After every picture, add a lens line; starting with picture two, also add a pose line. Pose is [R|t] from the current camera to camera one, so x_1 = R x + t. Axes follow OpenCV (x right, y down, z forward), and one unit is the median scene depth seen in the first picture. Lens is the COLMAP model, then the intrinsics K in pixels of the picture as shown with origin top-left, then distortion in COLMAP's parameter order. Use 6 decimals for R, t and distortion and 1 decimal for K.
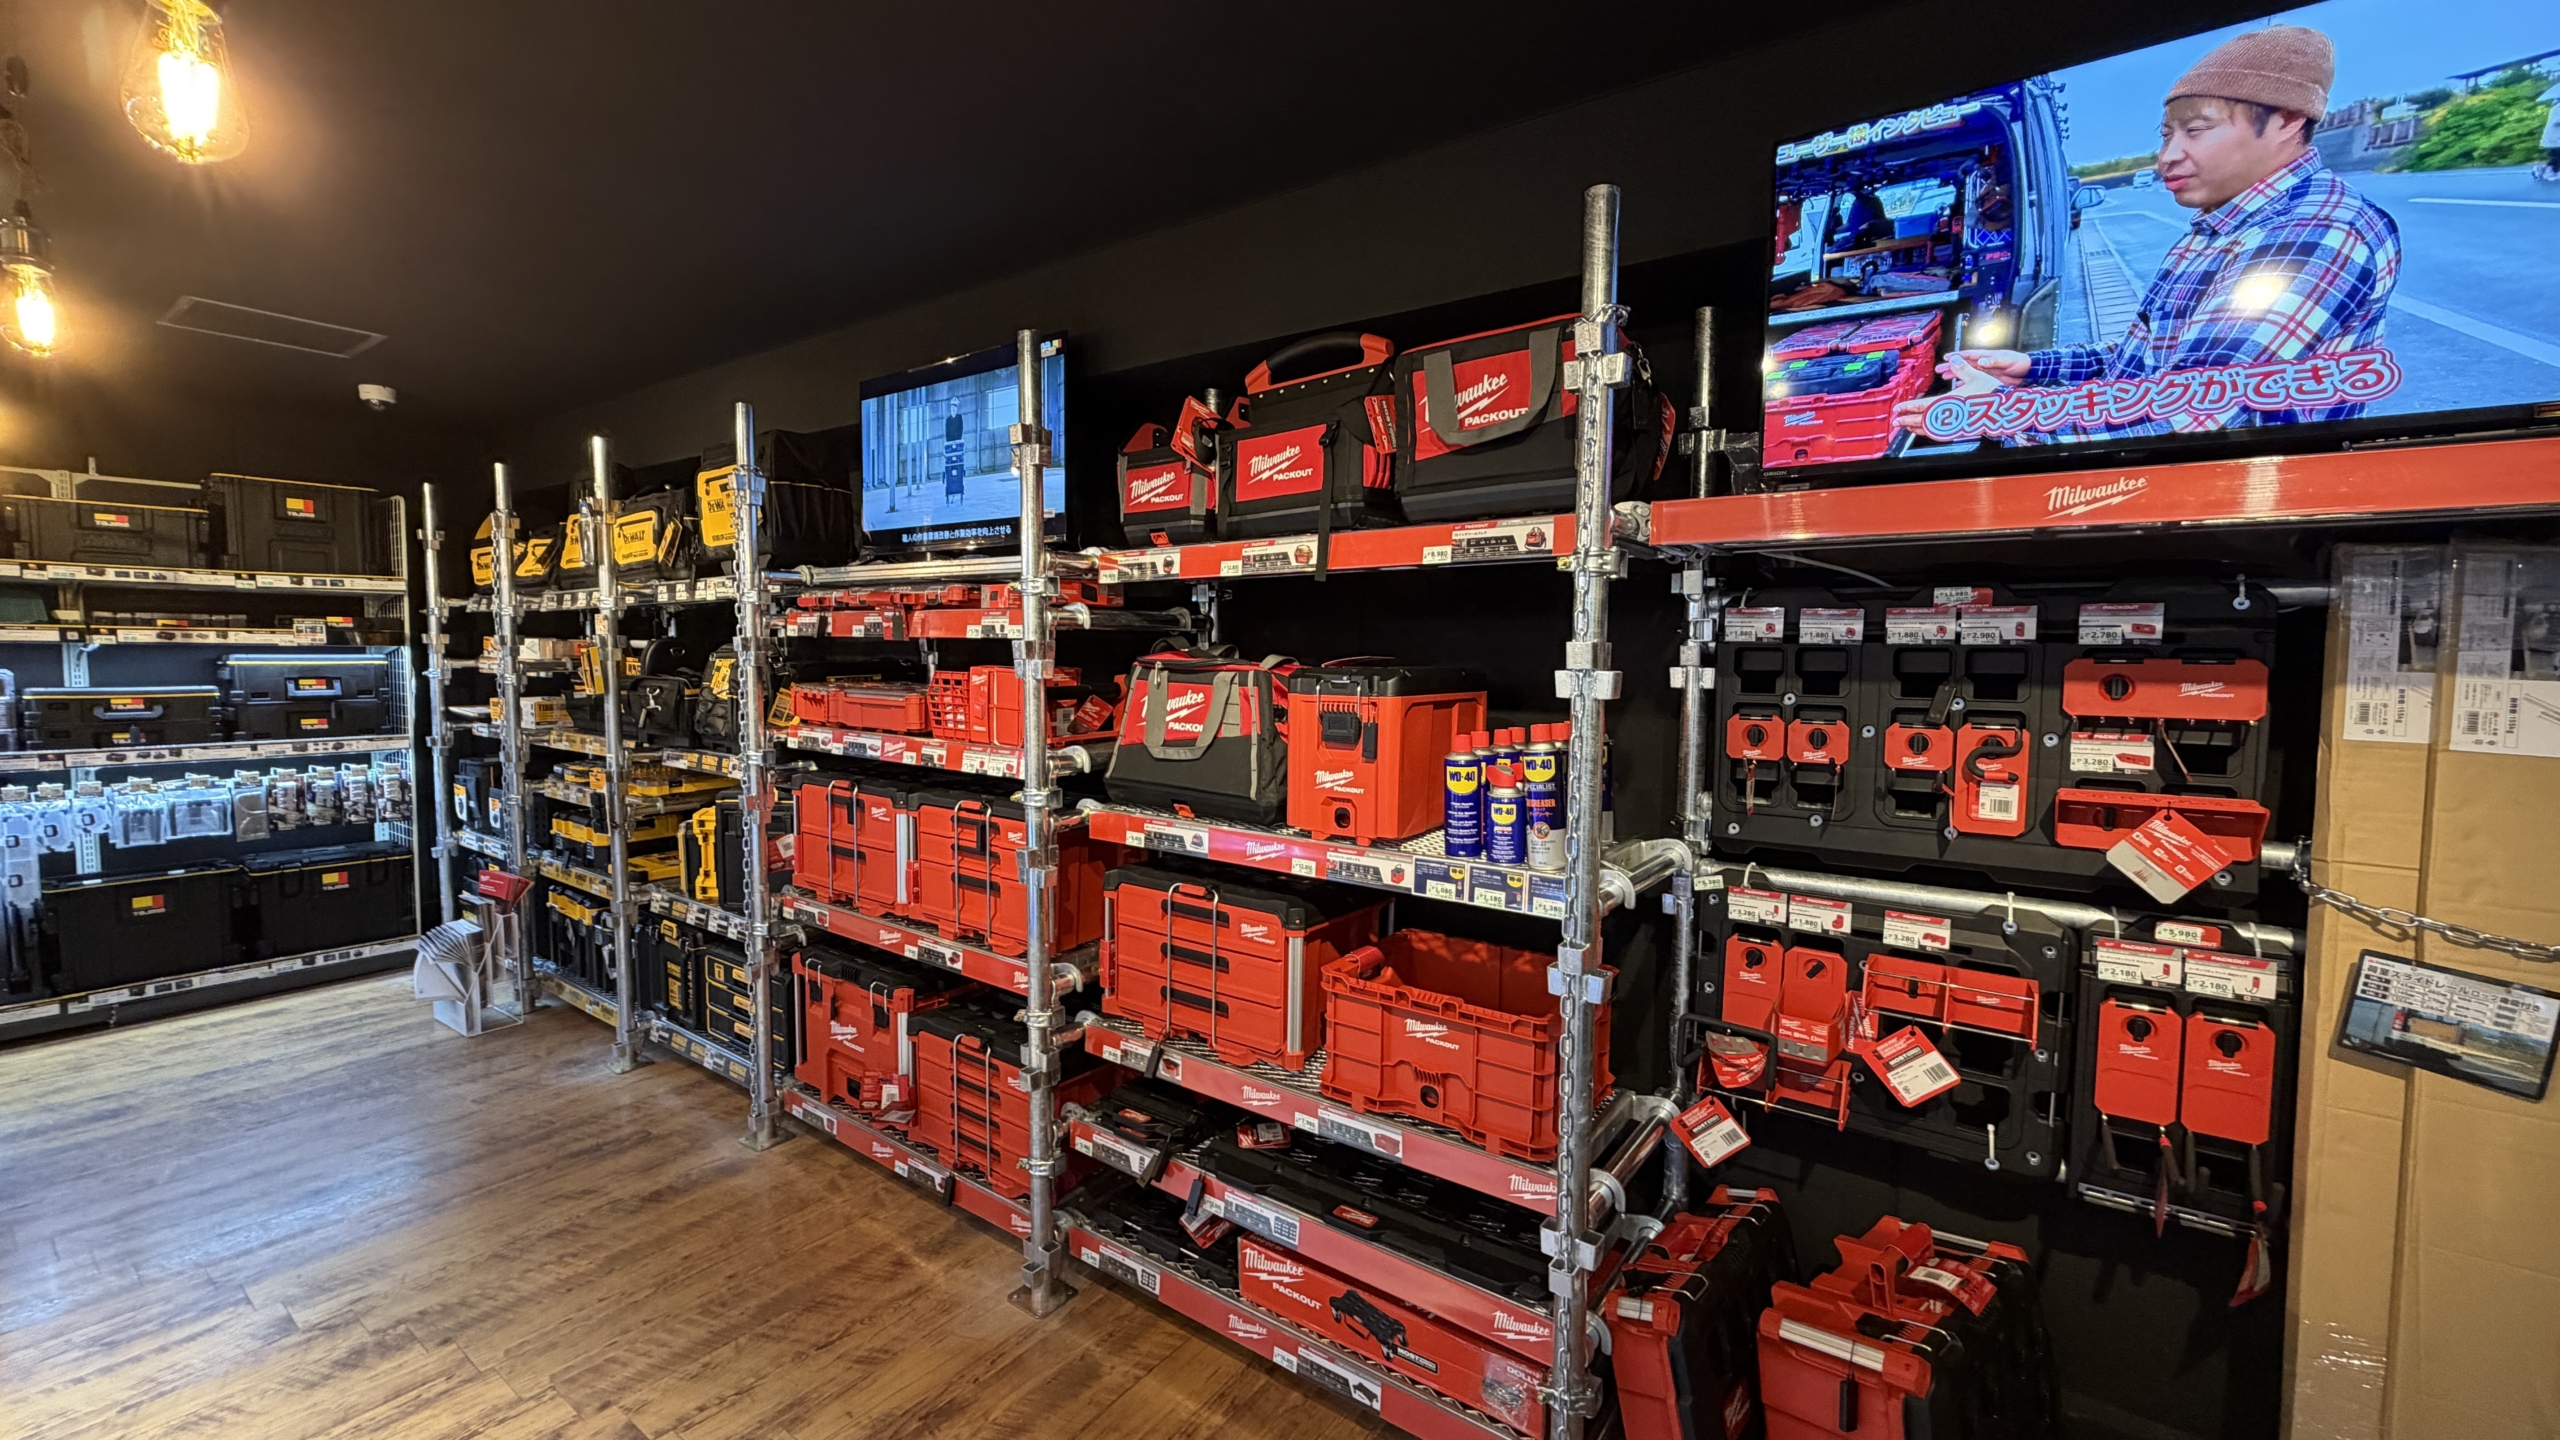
lens RADIAL K [[1023.7, 0, 1283.6], [0, 1023.7, 719.0], [0, 0, 1]] dist [0.003133, -0.000666]
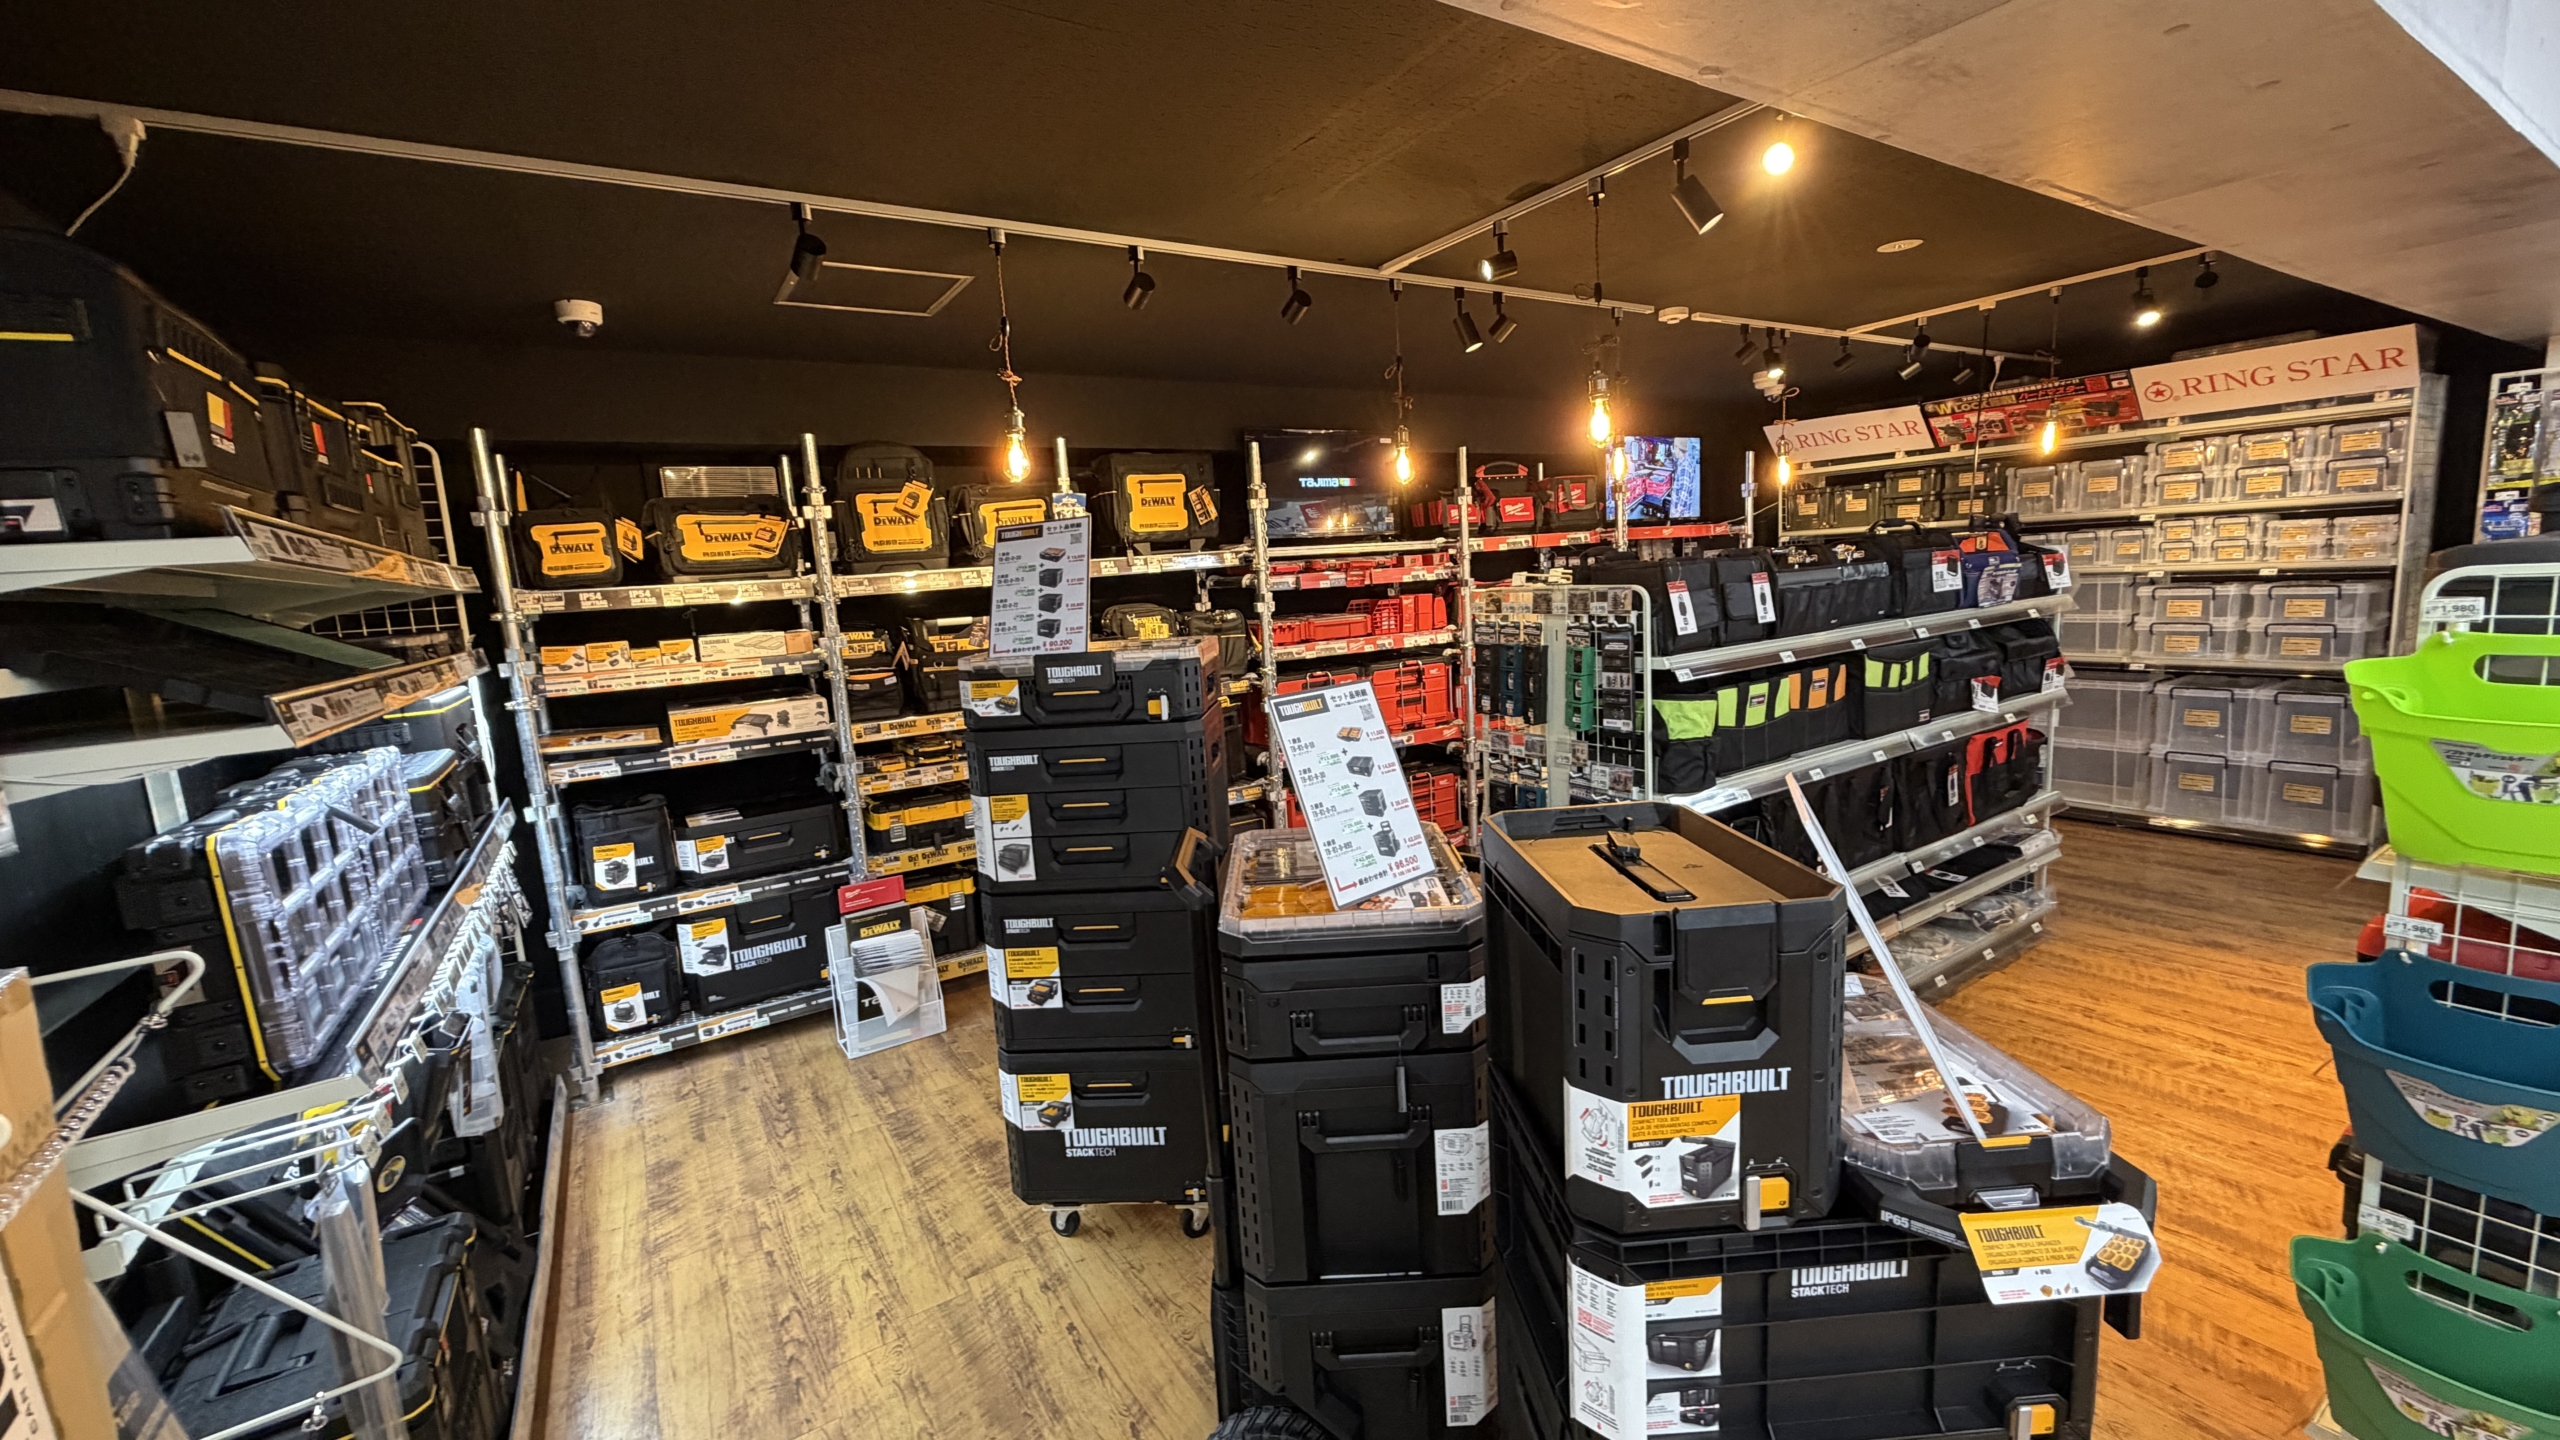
lens RADIAL K [[1023.7, 0, 1285.2], [0, 1023.7, 729.3], [0, 0, 1]] dist [0.003133, -0.000666]
pose [[0.354530, -0.175155, 0.918493, -2.296967], [0.131836, 0.981849, 0.136350, -0.098325], [-0.925704, 0.072750, 0.371187, 0.473536]]
